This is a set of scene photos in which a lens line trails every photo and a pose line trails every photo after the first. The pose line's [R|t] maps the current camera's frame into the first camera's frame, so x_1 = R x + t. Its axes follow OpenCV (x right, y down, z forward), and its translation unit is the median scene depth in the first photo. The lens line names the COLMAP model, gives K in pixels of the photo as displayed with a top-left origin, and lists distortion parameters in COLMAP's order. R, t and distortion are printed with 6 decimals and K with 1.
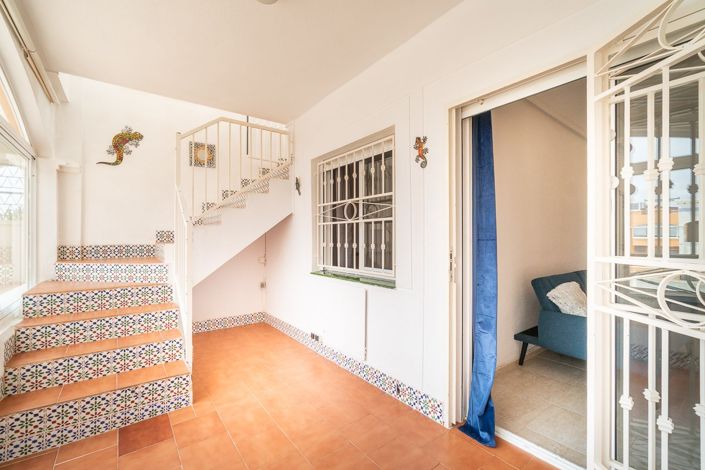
lens RADIAL K [[302.0, 0, 348.9], [0, 302.0, 239.5], [0, 0, 1]] dist [-0.000820, -0.000371]
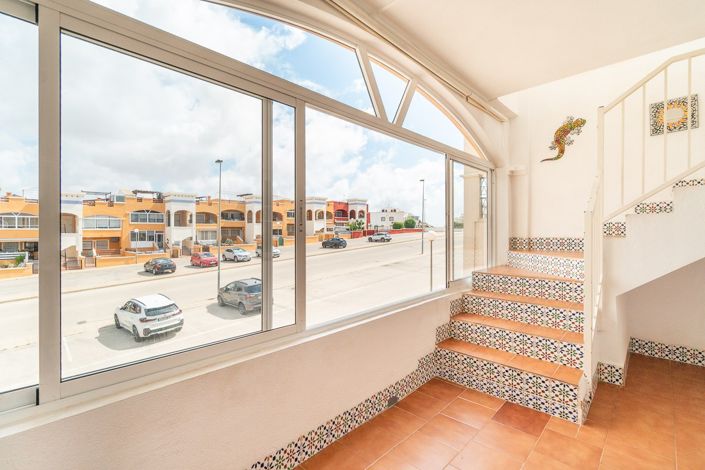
lens RADIAL K [[325.1, 0, 352.5], [0, 325.1, 235.0], [0, 0, 1]] dist [0.001553, 0.000305]
pose [[0.158370, 0.011993, -0.987307, 0.230395], [-0.002859, 0.999928, 0.011687, -0.002181], [0.987376, 0.000972, 0.158393, 0.165764]]
